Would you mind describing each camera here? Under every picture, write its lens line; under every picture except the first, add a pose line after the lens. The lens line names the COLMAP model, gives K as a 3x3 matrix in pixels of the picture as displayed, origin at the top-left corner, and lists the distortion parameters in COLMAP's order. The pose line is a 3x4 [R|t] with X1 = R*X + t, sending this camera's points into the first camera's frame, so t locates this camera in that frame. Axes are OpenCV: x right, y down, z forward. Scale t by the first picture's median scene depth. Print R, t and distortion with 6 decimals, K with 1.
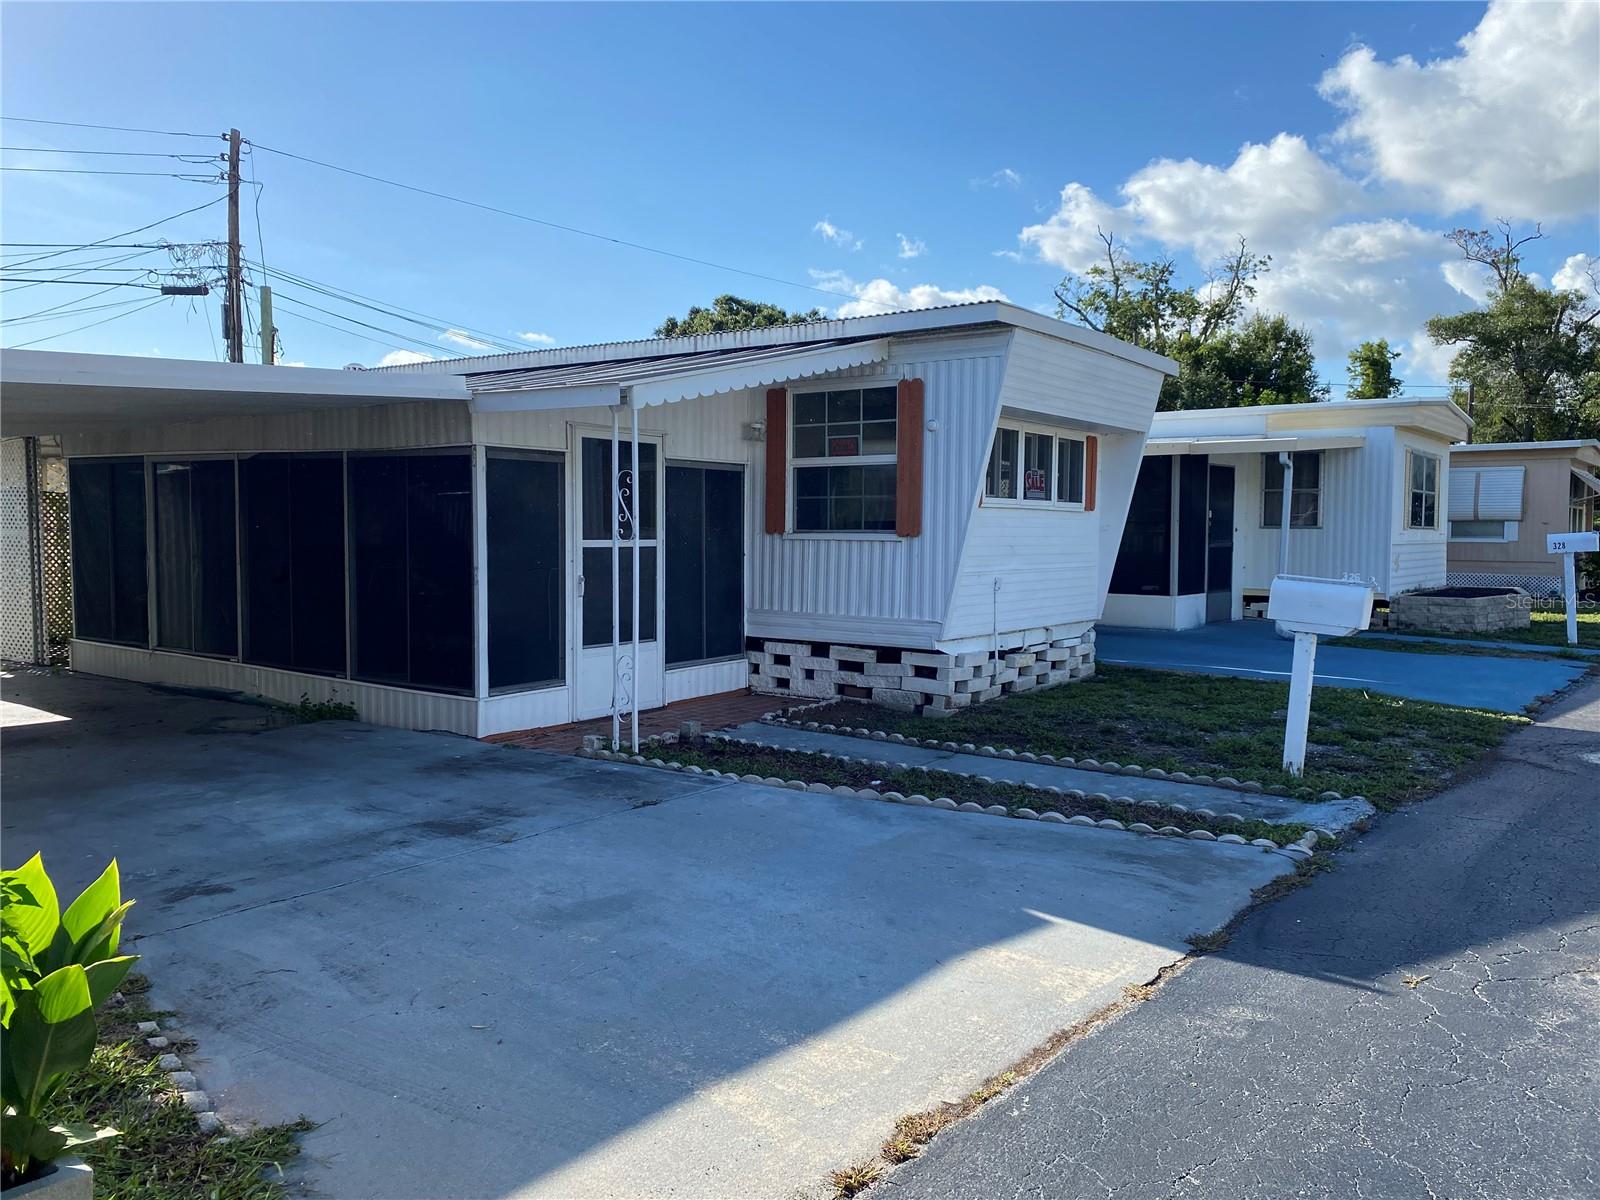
lens RADIAL K [[1219.3, 0, 790.8], [0, 1219.3, 592.8], [0, 0, 1]] dist [0.049685, -0.070668]
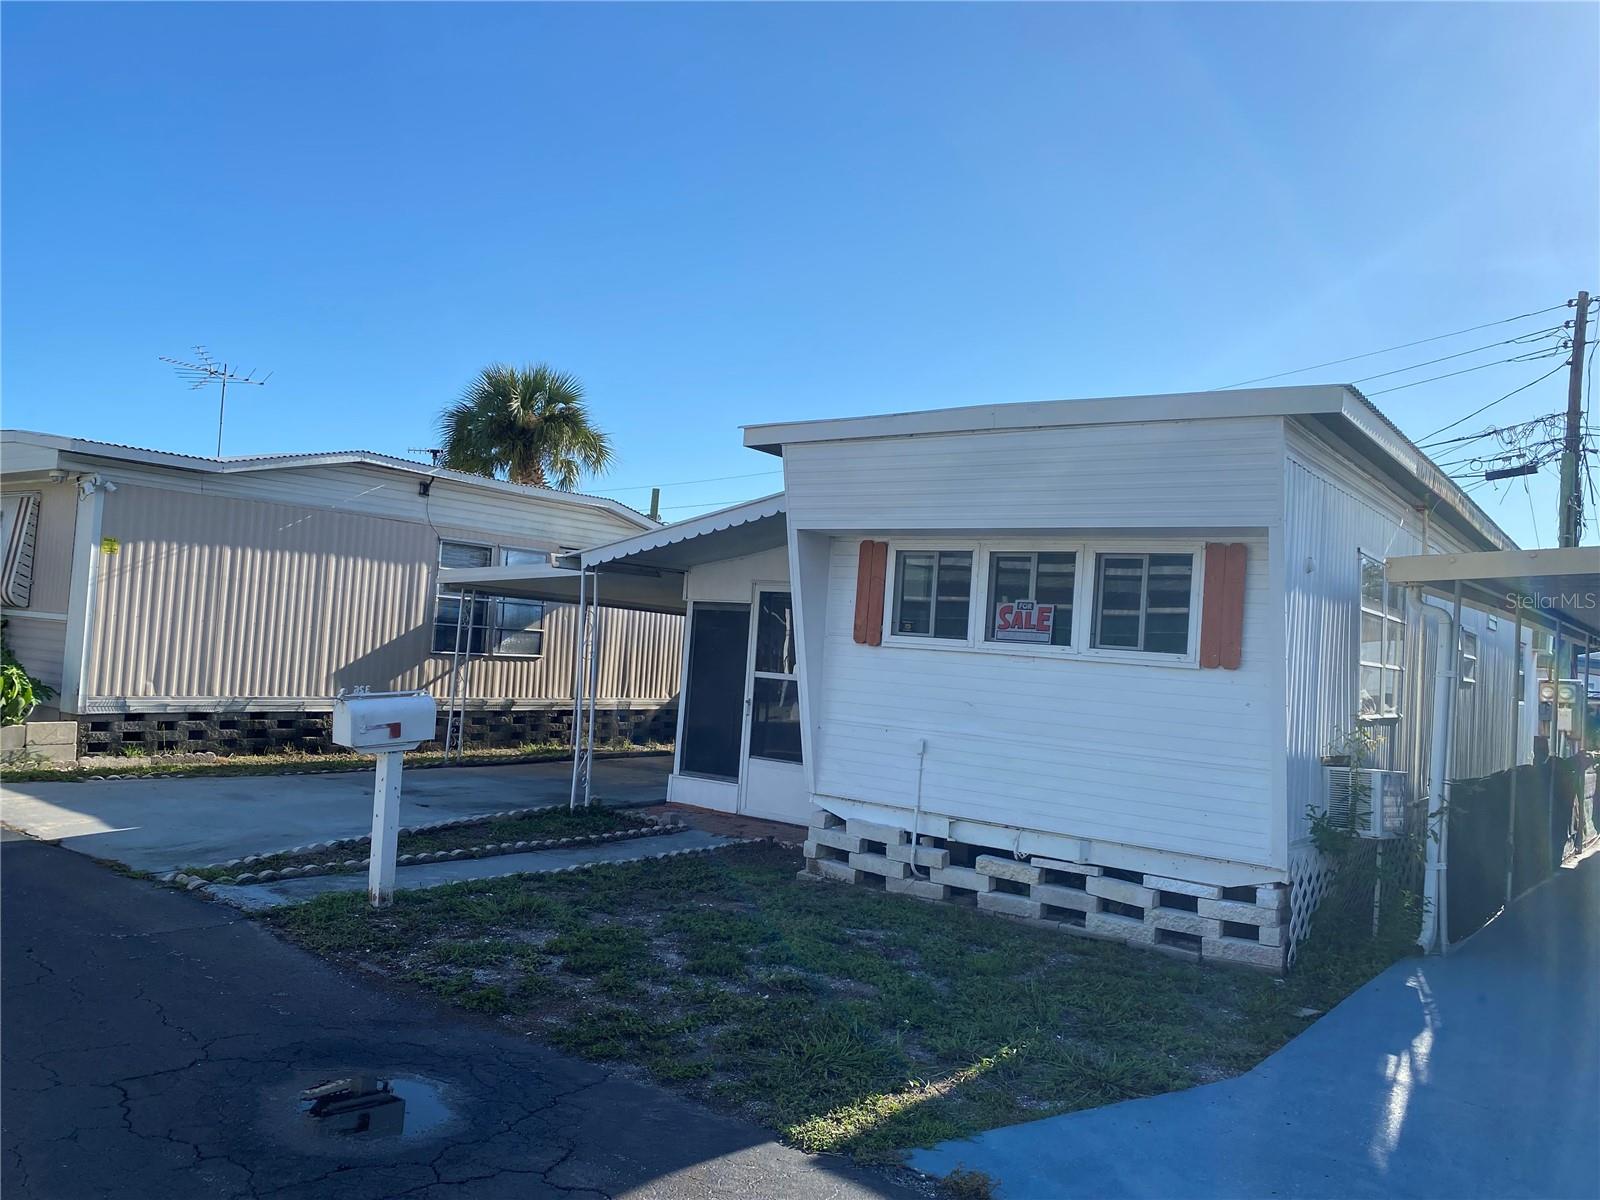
lens RADIAL K [[1219.3, 0, 790.1], [0, 1219.3, 604.1], [0, 0, 1]] dist [0.049685, -0.070668]
pose [[-0.020486, -0.047838, -0.998645, 0.846609], [-0.124576, 0.991193, -0.044926, -0.046512], [0.991999, 0.123486, -0.026265, 0.815856]]
